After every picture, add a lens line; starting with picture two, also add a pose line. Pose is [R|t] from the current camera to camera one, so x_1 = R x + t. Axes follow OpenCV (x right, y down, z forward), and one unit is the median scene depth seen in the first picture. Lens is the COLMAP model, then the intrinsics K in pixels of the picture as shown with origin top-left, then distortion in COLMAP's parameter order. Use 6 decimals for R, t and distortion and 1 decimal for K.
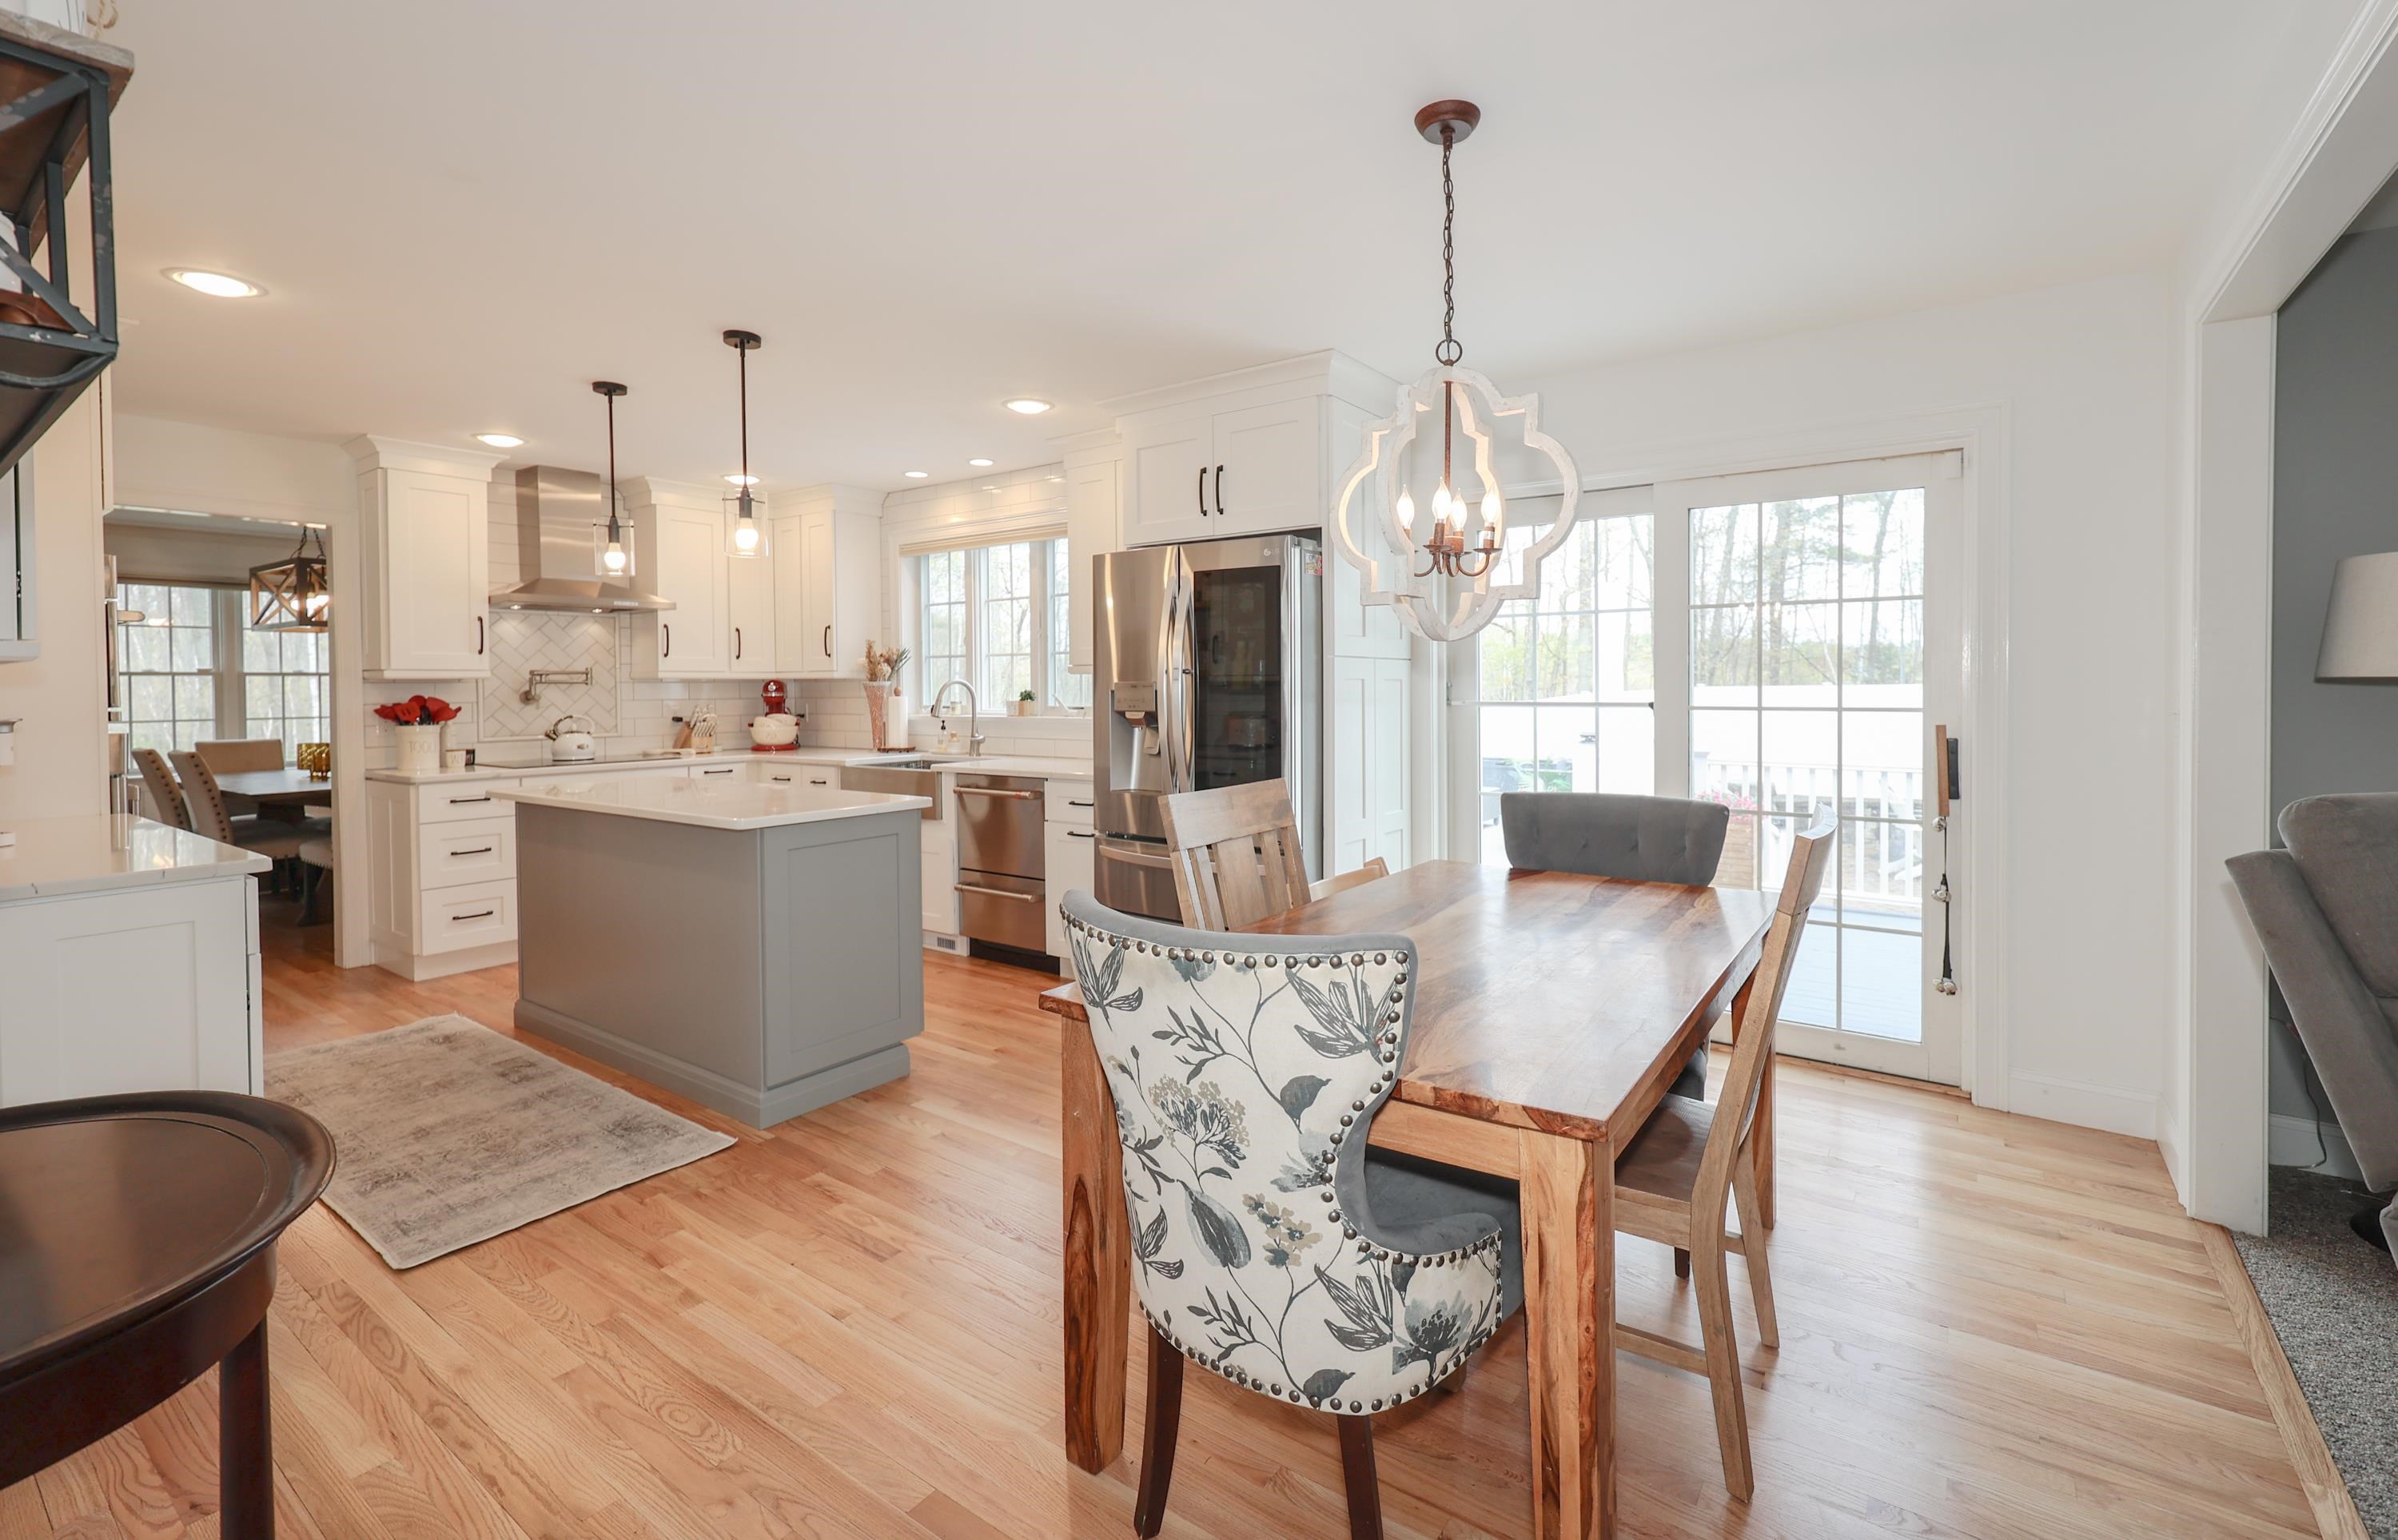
lens RADIAL K [[1014.8, 0, 1258.8], [0, 1014.8, 697.1], [0, 0, 1]] dist [0.001312, 0.000056]
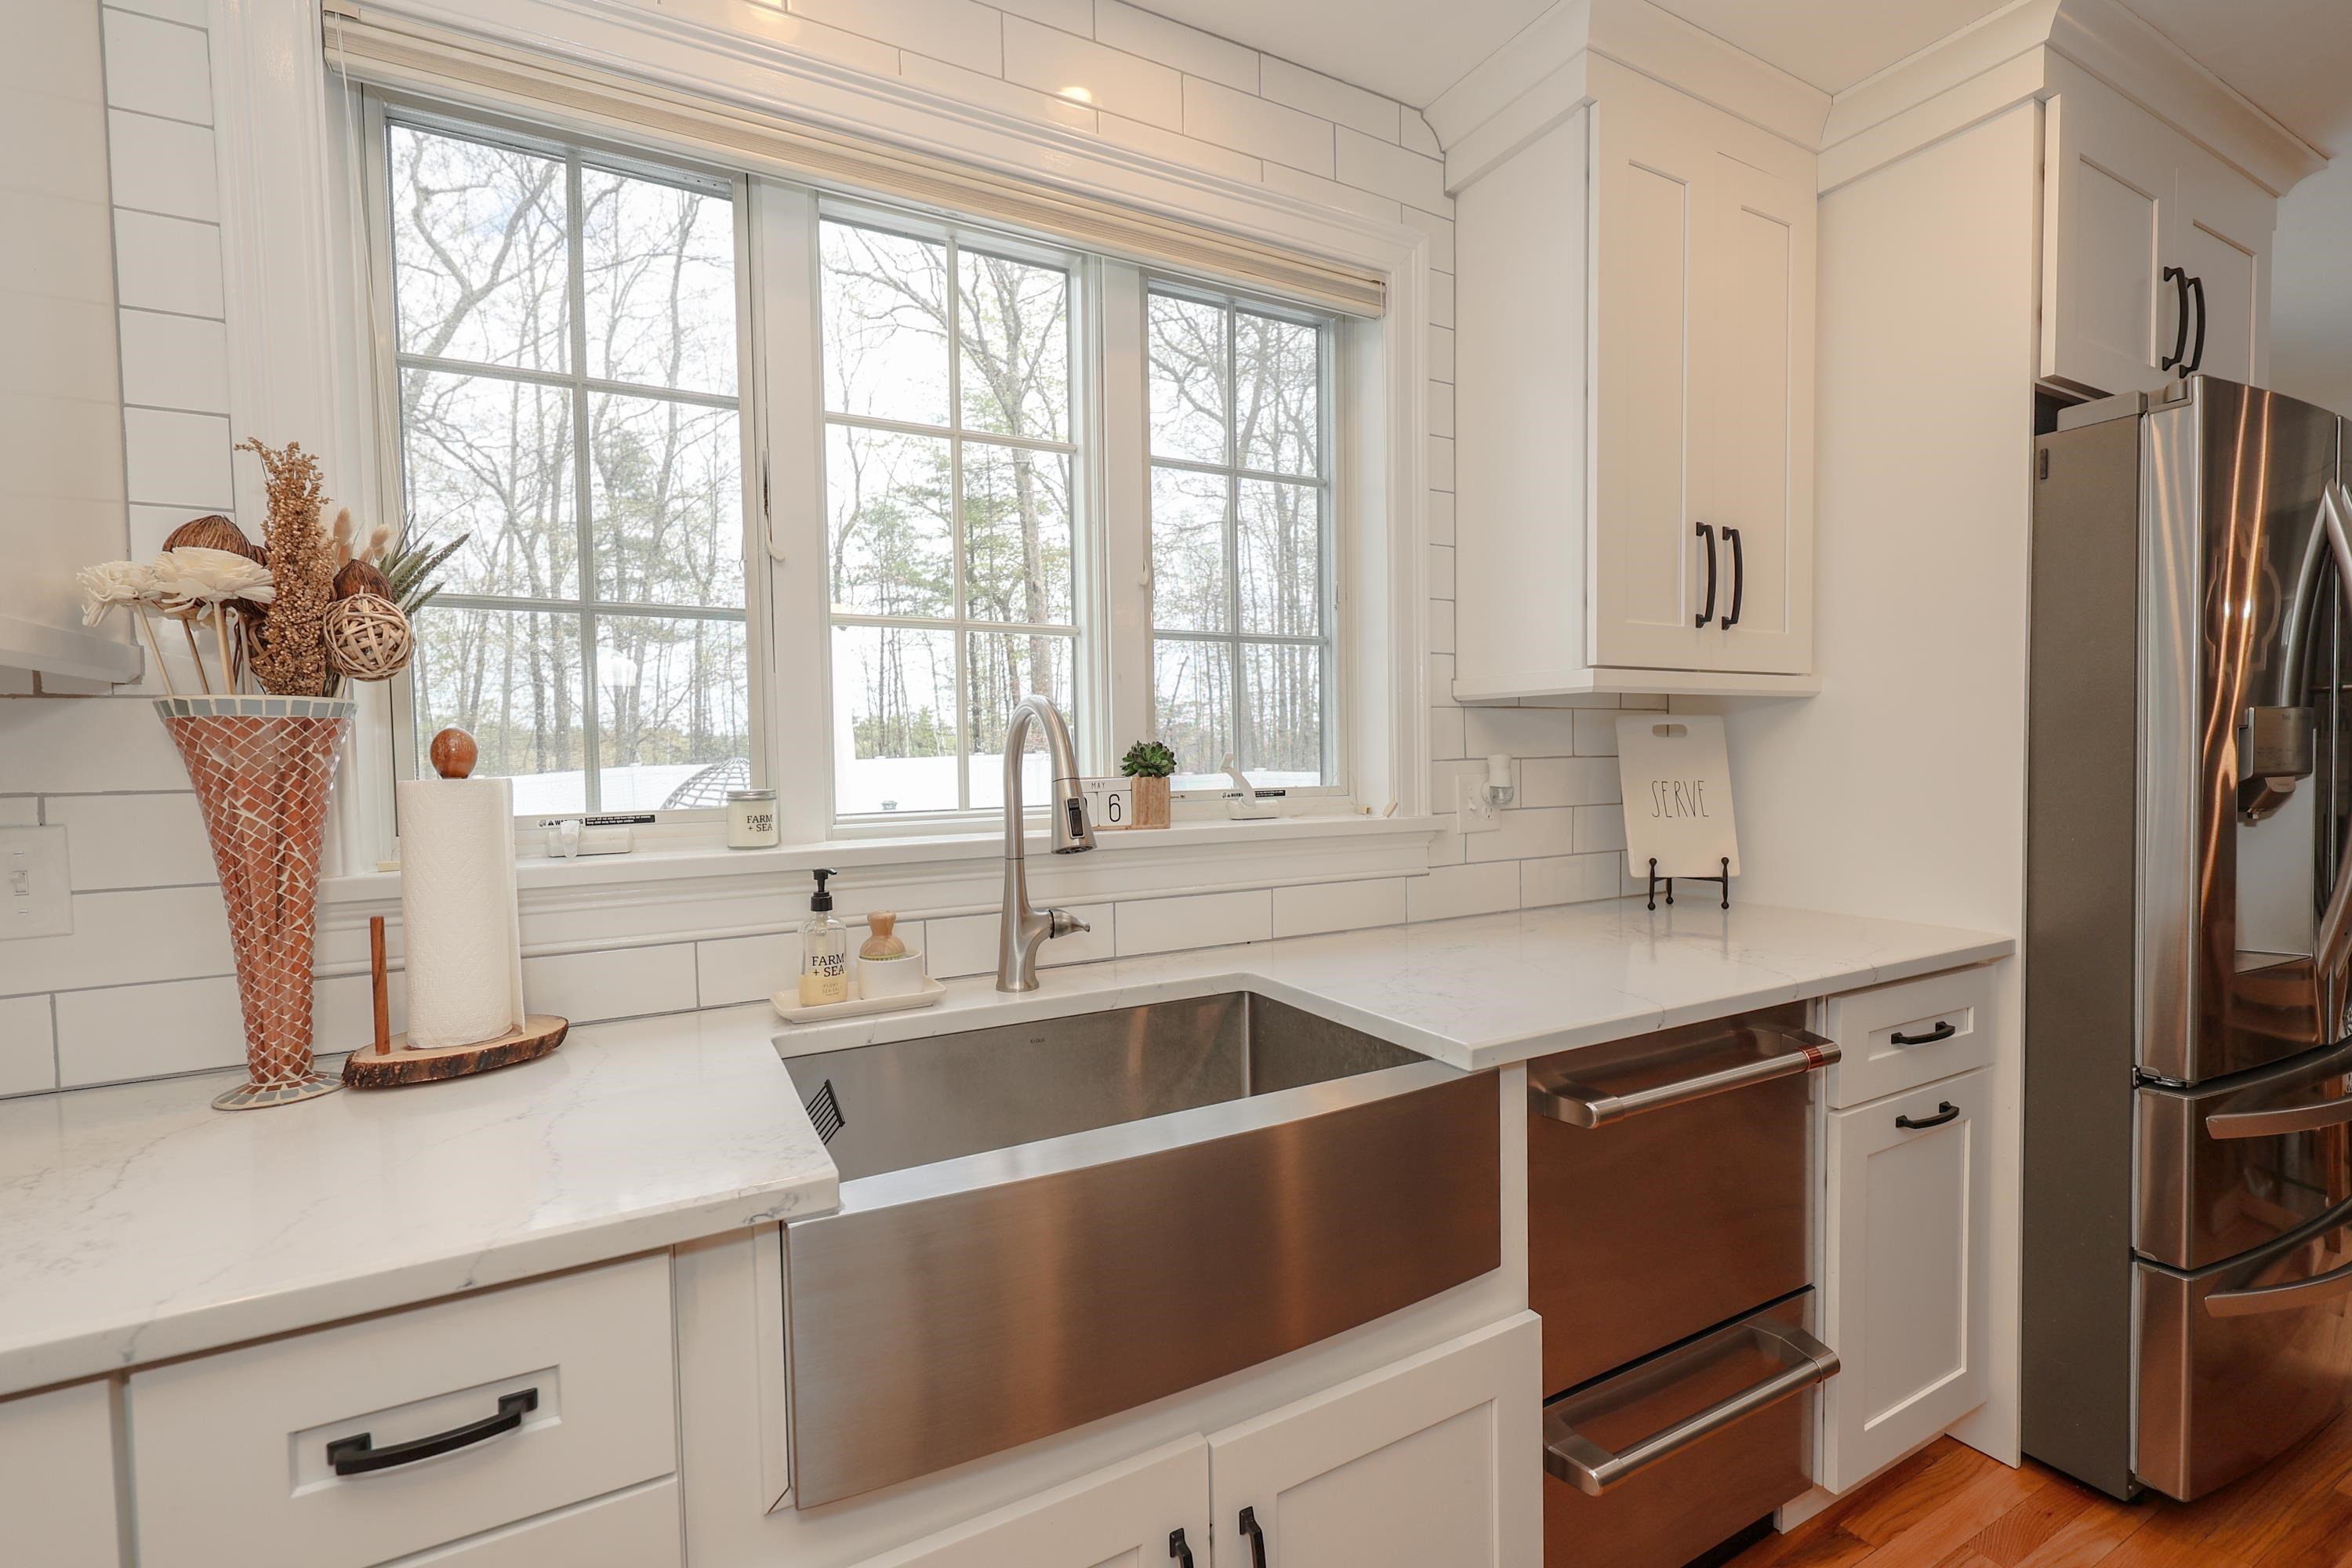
lens RADIAL K [[960.0, 0, 1170.7], [0, 960.0, 781.5], [0, 0, 1]] dist [0.002275, 0.000074]
pose [[0.475144, -0.027271, 0.879486, -0.494760], [0.021145, 0.999585, 0.019571, -0.000651], [-0.879654, 0.009298, 0.475523, 0.867652]]
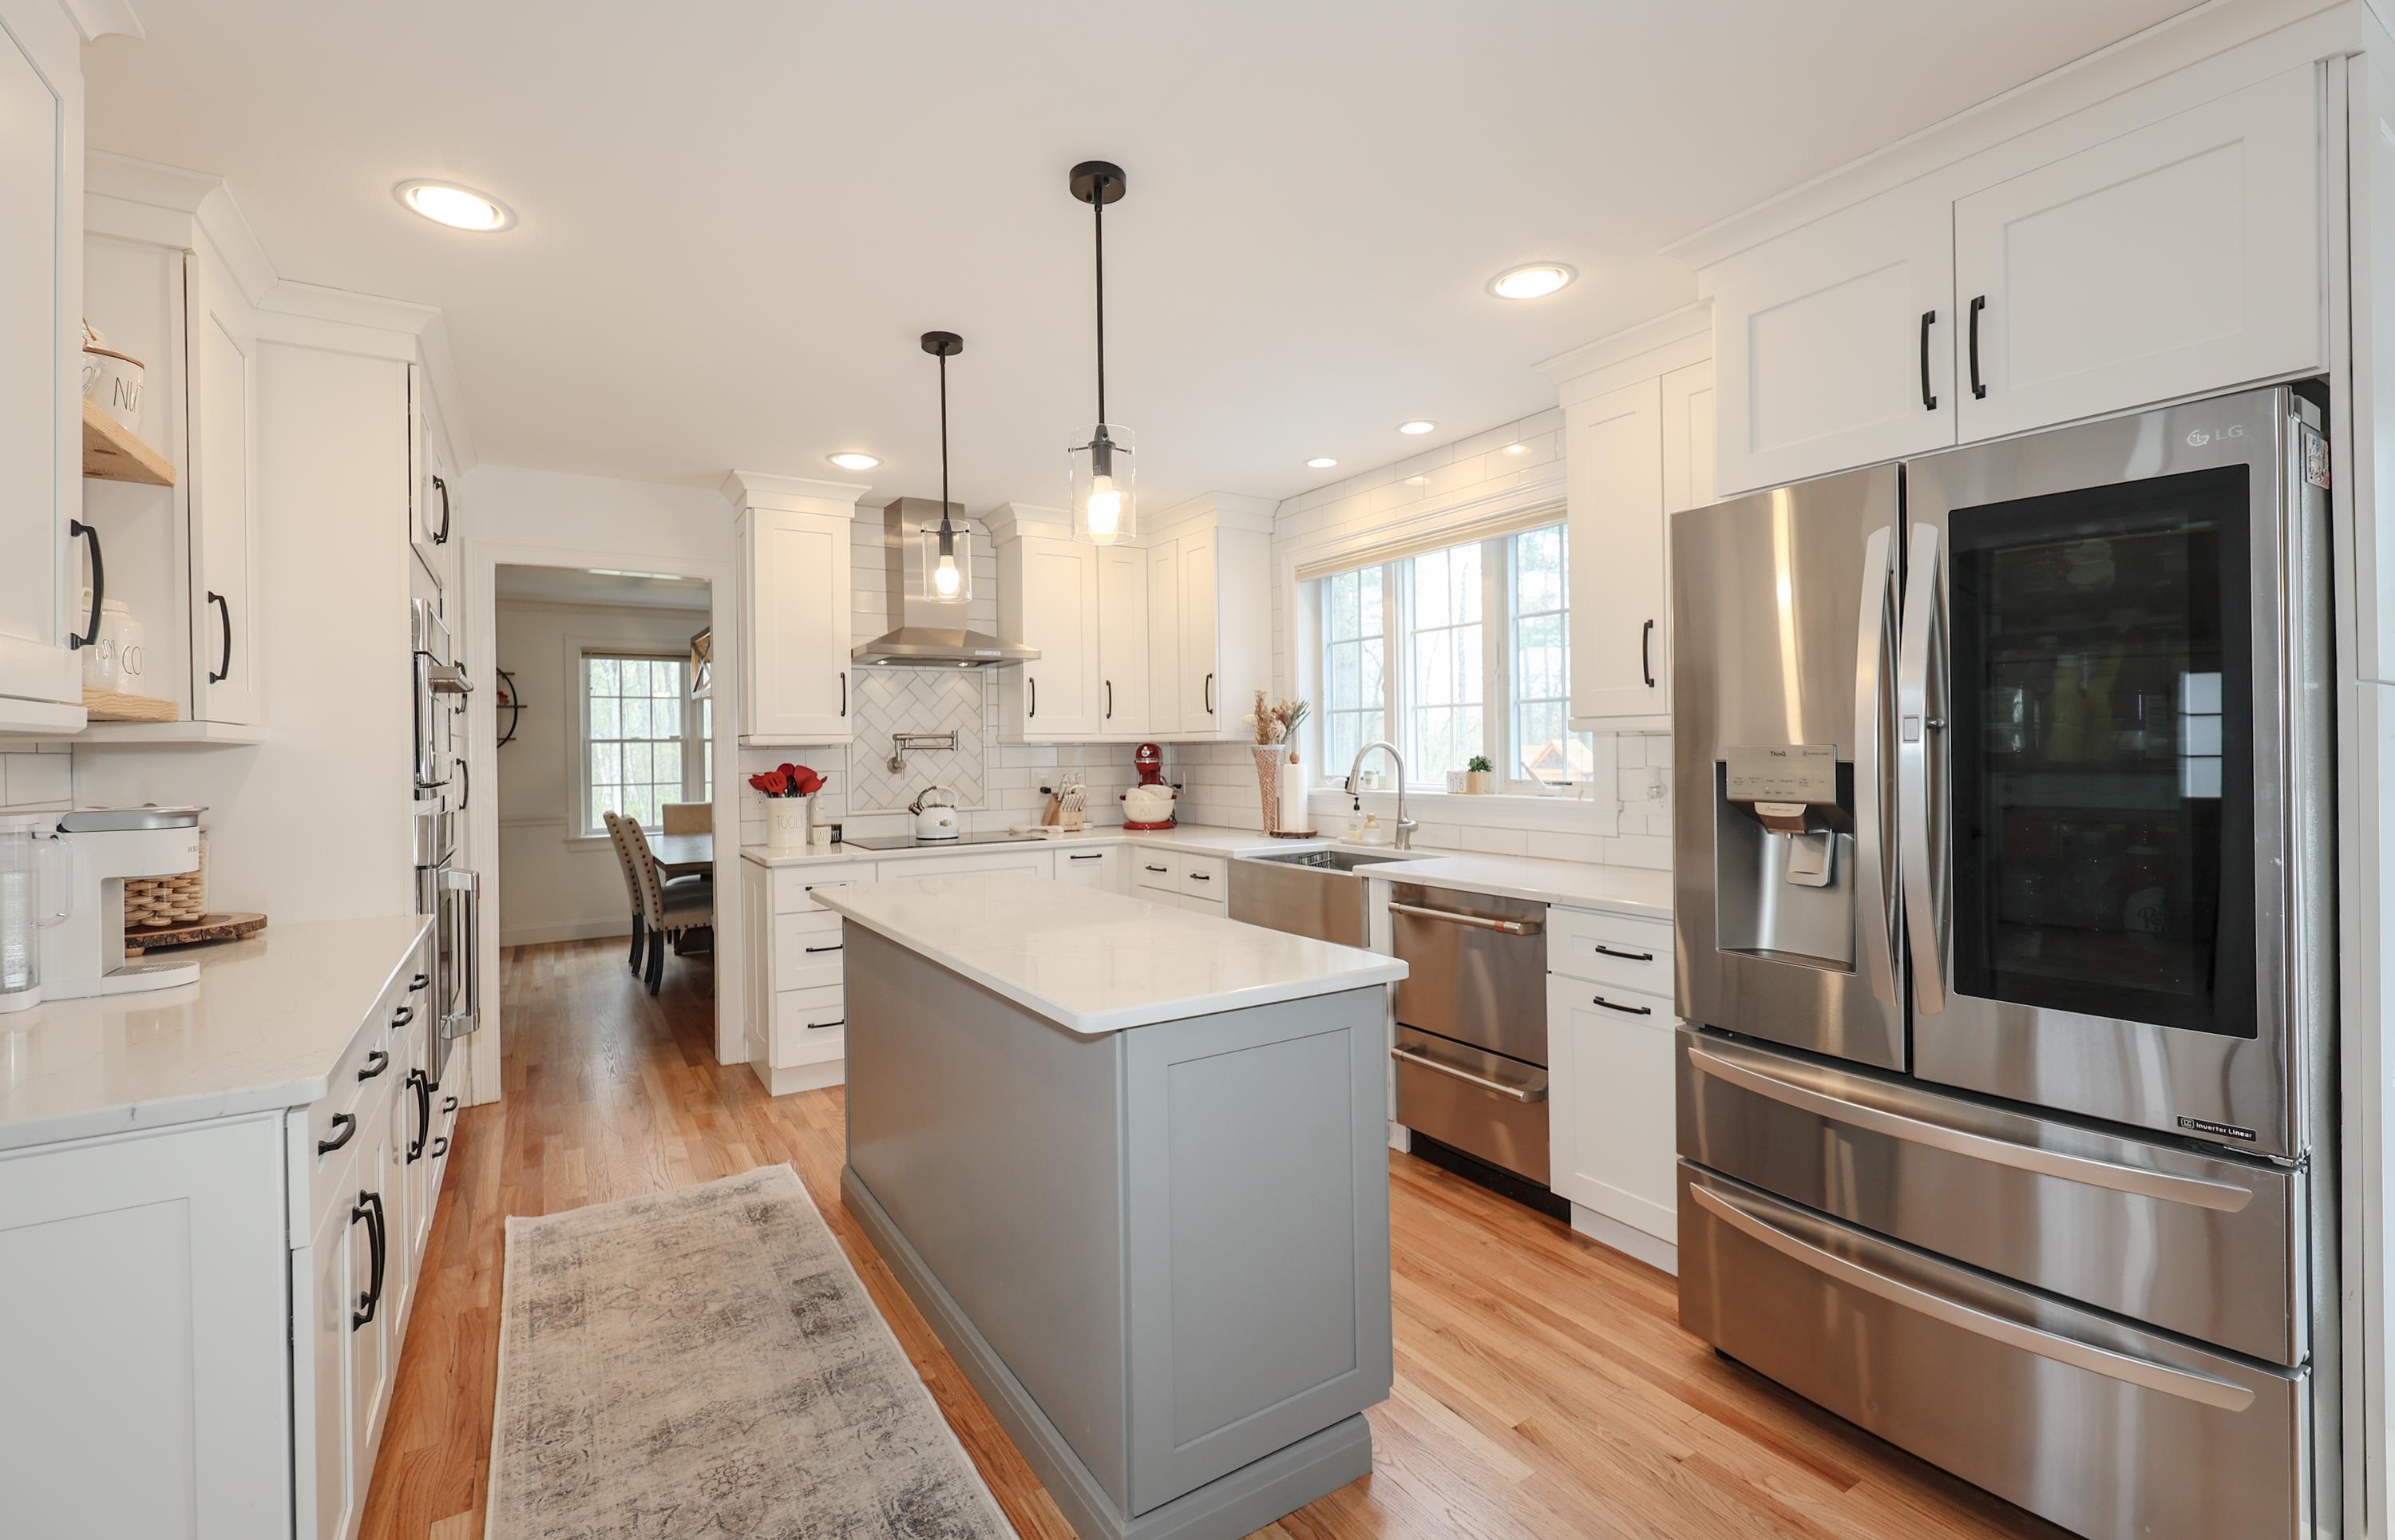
lens RADIAL K [[1028.1, 0, 1184.0], [0, 1028.1, 746.9], [0, 0, 1]] dist [-0.000196, -0.000075]
pose [[0.916248, -0.004396, -0.400587, -0.134945], [0.000740, 0.999957, -0.009281, -0.006933], [0.400611, 0.008208, 0.916212, 0.286375]]
